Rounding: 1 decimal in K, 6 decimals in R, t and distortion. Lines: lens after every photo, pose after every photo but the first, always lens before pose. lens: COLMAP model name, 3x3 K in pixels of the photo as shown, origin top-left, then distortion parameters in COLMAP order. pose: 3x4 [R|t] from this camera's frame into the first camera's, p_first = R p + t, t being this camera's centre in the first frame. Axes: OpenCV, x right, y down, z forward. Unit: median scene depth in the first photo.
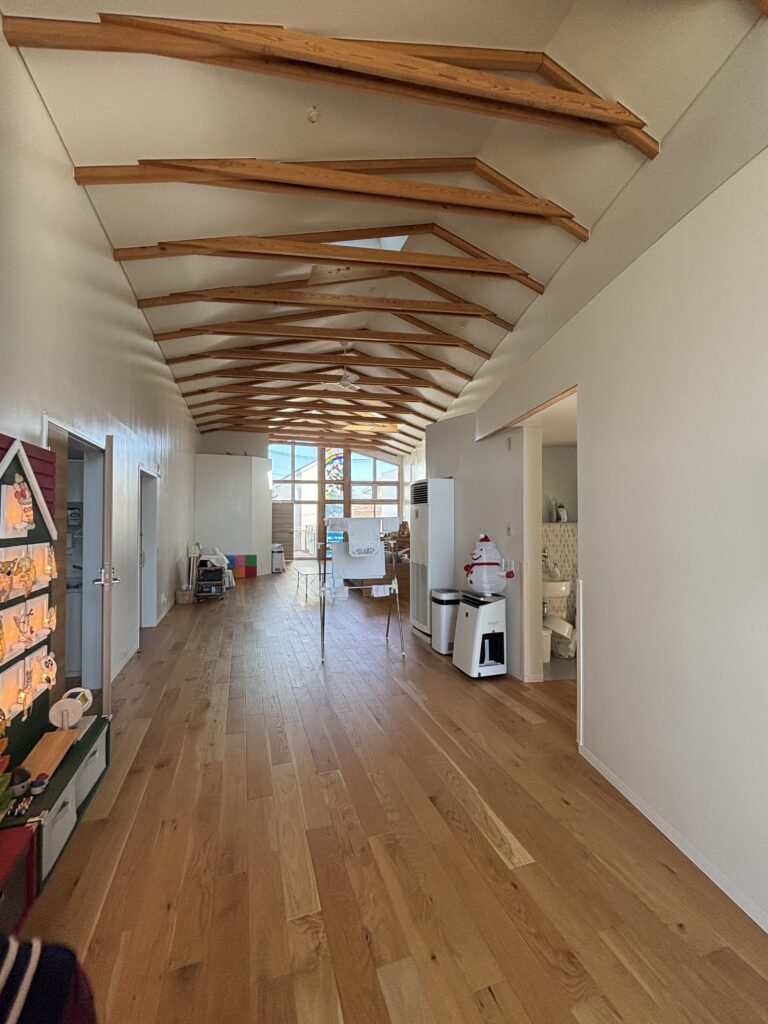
lens RADIAL K [[411.4, 0, 393.7], [0, 411.4, 511.0], [0, 0, 1]] dist [-0.001594, -0.000160]
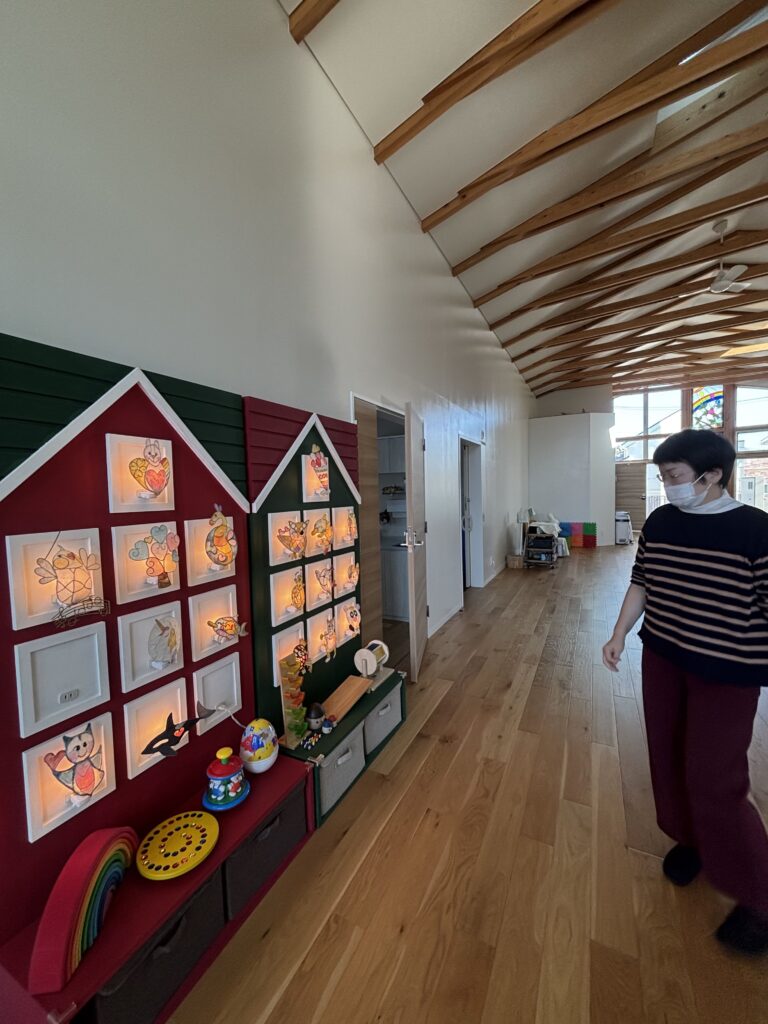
lens RADIAL K [[412.9, 0, 389.6], [0, 412.9, 510.7], [0, 0, 1]] dist [0.007383, -0.001081]
pose [[0.692955, 0.017717, -0.720763, 0.017818], [0.040746, 0.997138, 0.063685, 0.012485], [0.719829, -0.073499, 0.690250, 0.172137]]
